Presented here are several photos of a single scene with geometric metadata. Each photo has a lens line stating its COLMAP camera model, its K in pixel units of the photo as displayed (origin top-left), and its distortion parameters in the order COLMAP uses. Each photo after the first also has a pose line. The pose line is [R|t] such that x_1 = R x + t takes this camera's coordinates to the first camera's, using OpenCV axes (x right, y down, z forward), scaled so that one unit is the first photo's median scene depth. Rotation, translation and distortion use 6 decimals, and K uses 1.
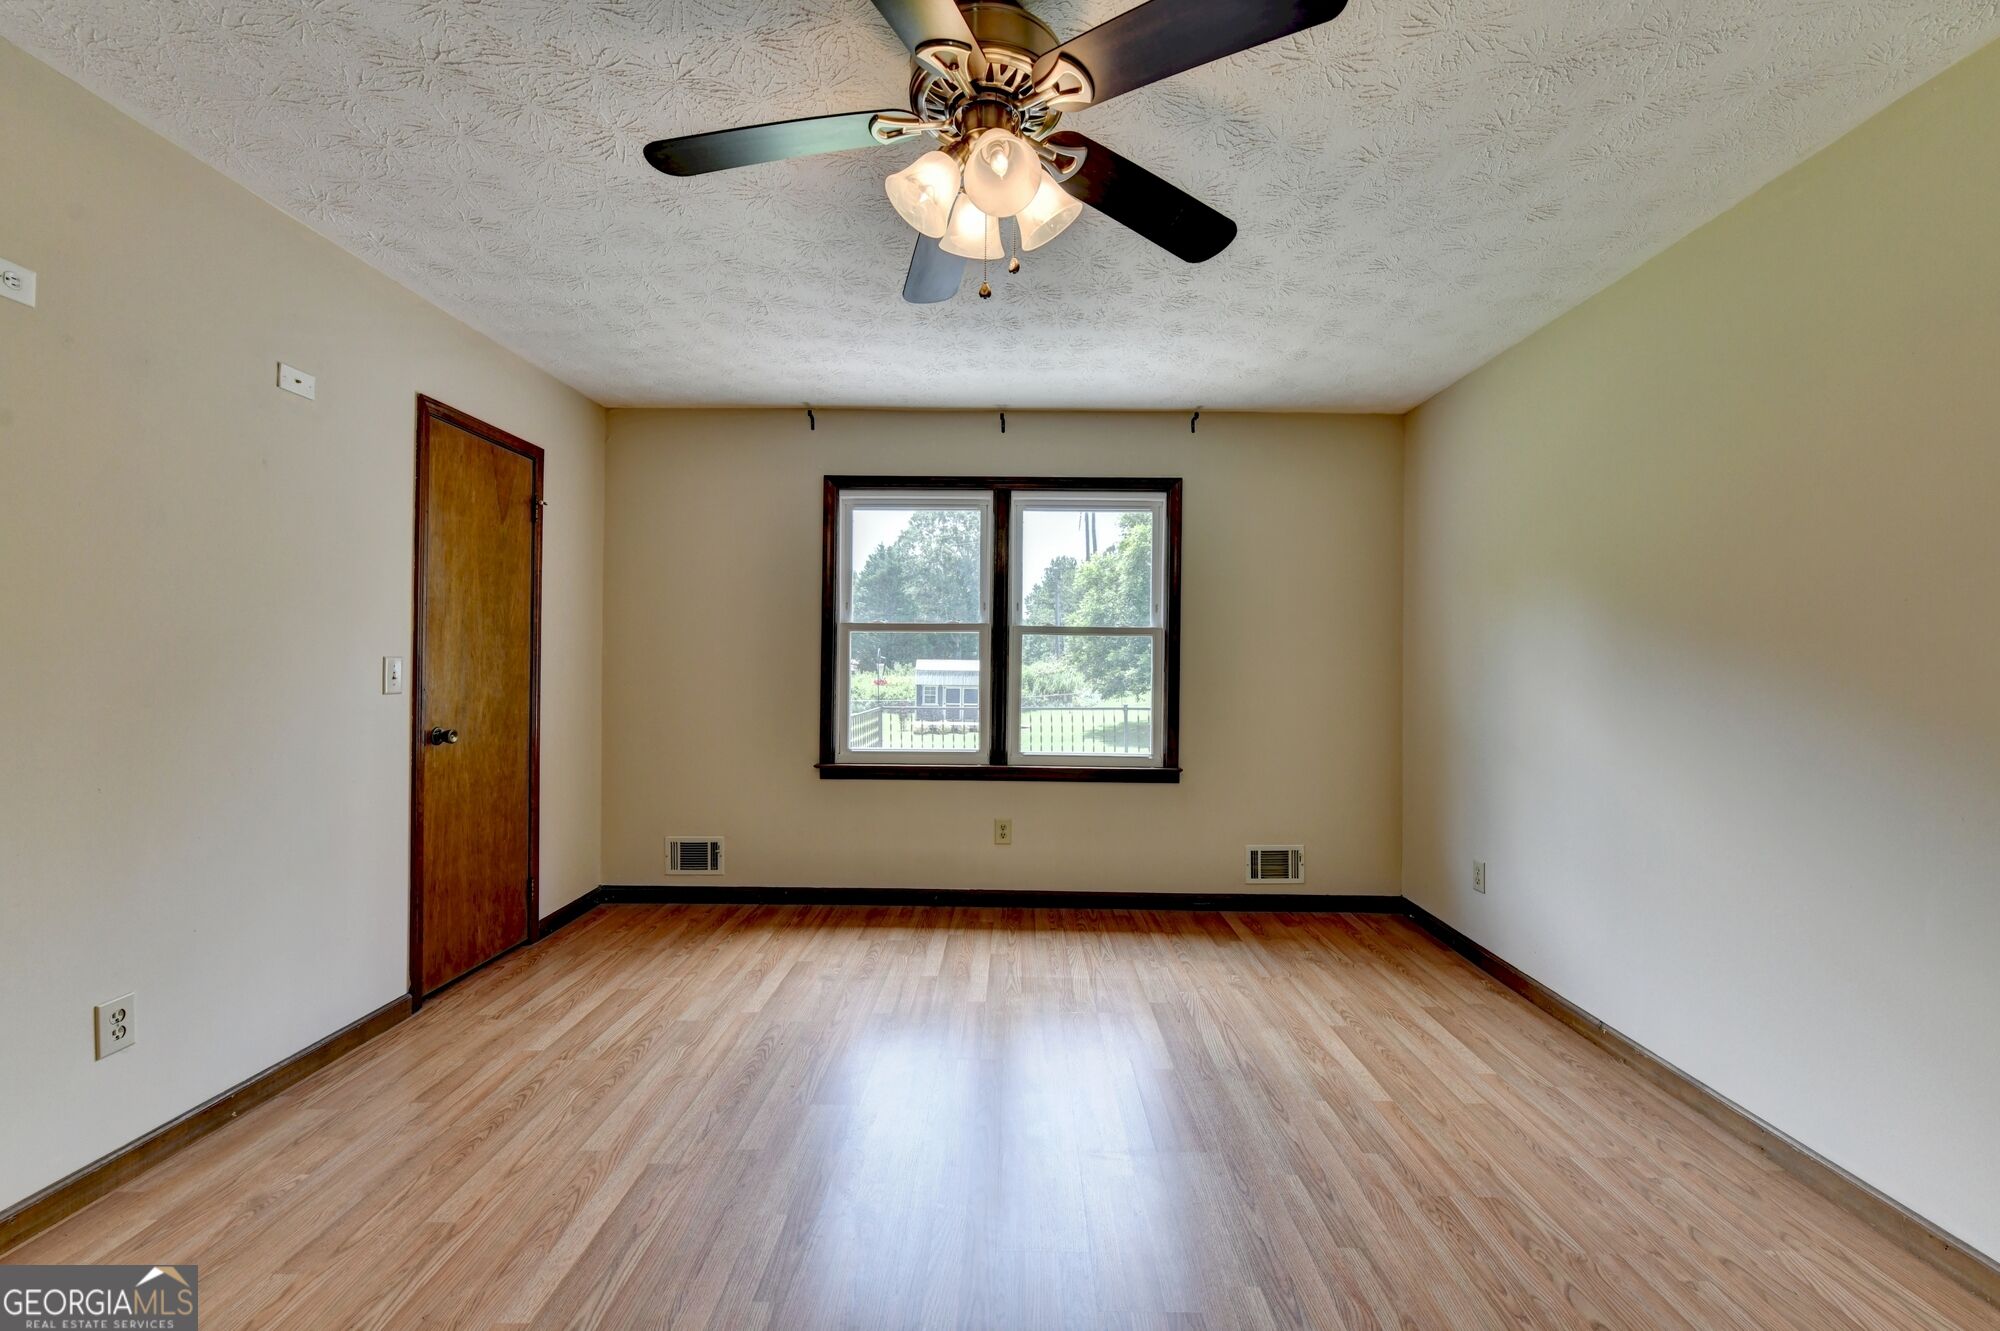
lens RADIAL K [[806.3, 0, 1007.4], [0, 806.3, 664.3], [0, 0, 1]] dist [-0.005860, -0.000456]
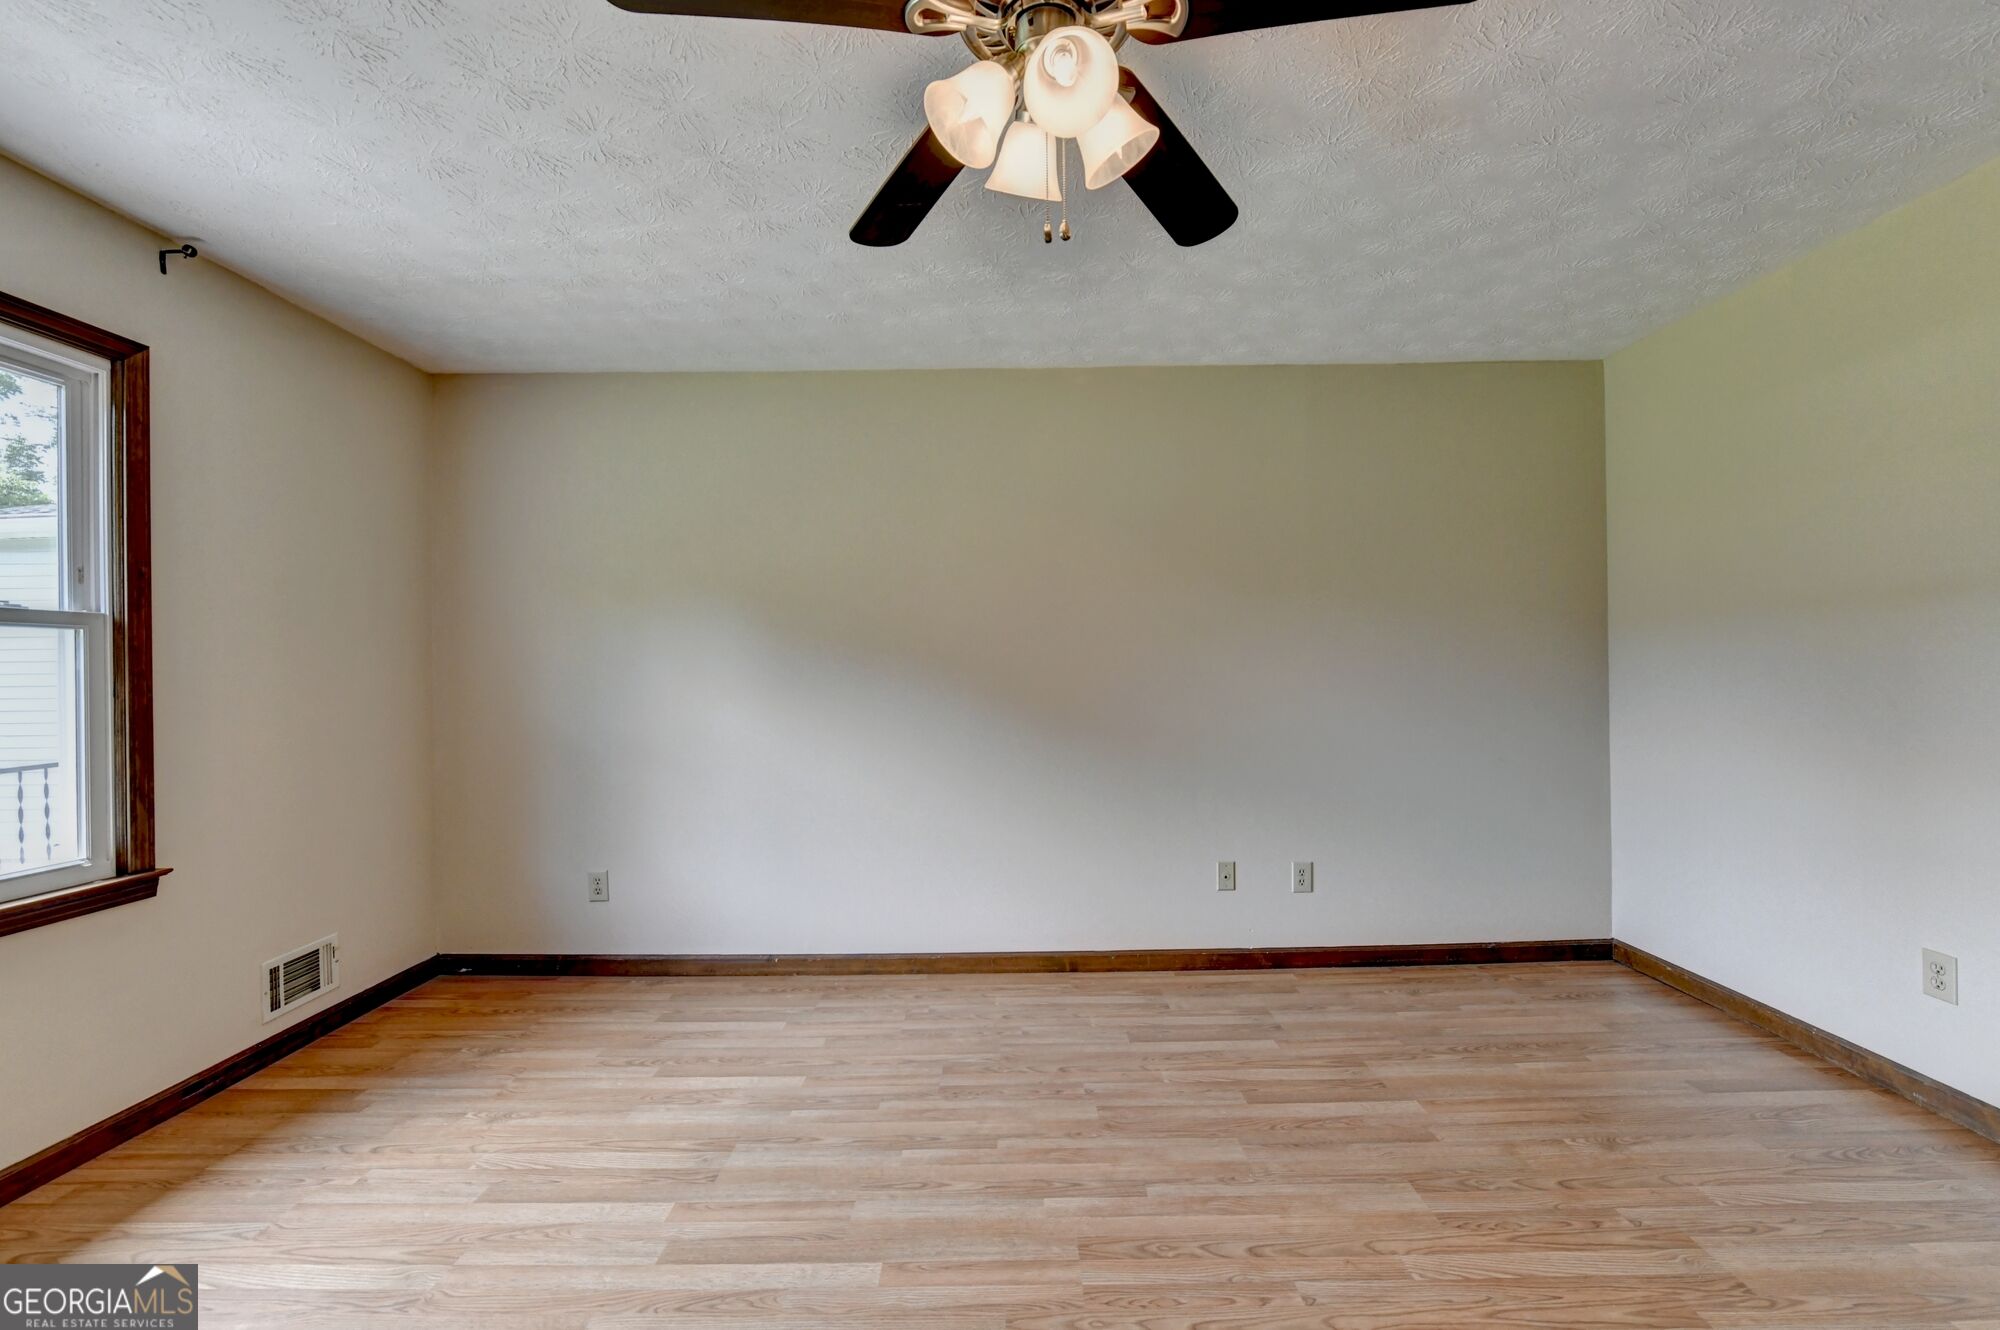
lens RADIAL K [[801.0, 0, 1009.2], [0, 801.0, 664.5], [0, 0, 1]] dist [-0.009073, -0.000233]
pose [[-0.015210, -0.002864, 0.999880, -0.381688], [0.012387, 0.999919, 0.003052, -0.006948], [-0.999808, 0.012432, -0.015174, 0.470577]]
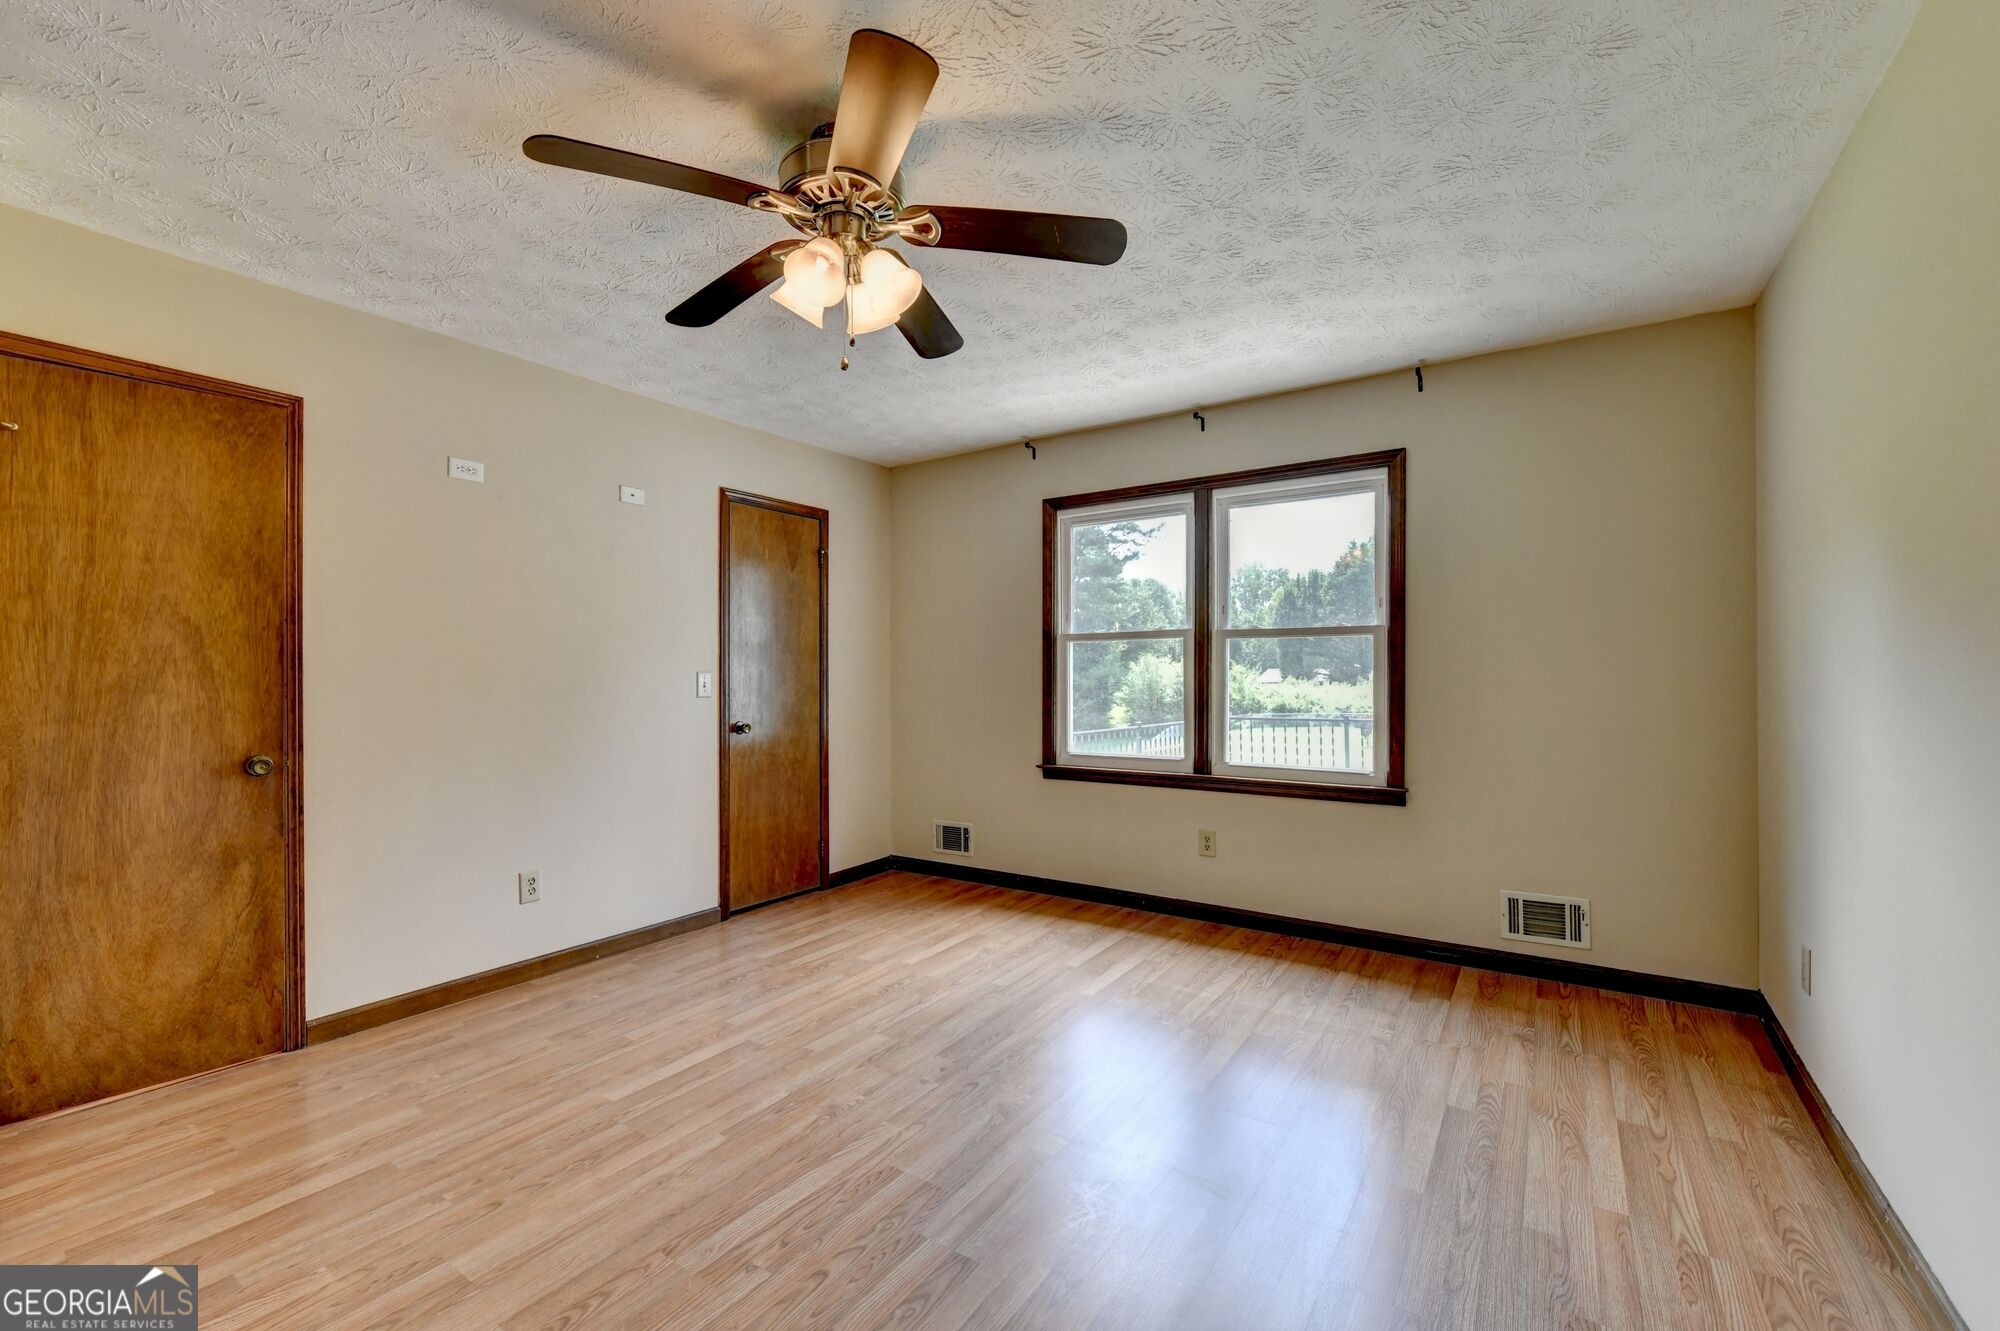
lens RADIAL K [[828.2, 0, 991.4], [0, 828.2, 674.8], [0, 0, 1]] dist [-0.003589, -0.000194]
pose [[0.831143, -0.013613, -0.555892, 0.378144], [0.013293, 0.999901, -0.004610, 0.007440], [0.555899, -0.003558, 0.831242, 0.034741]]
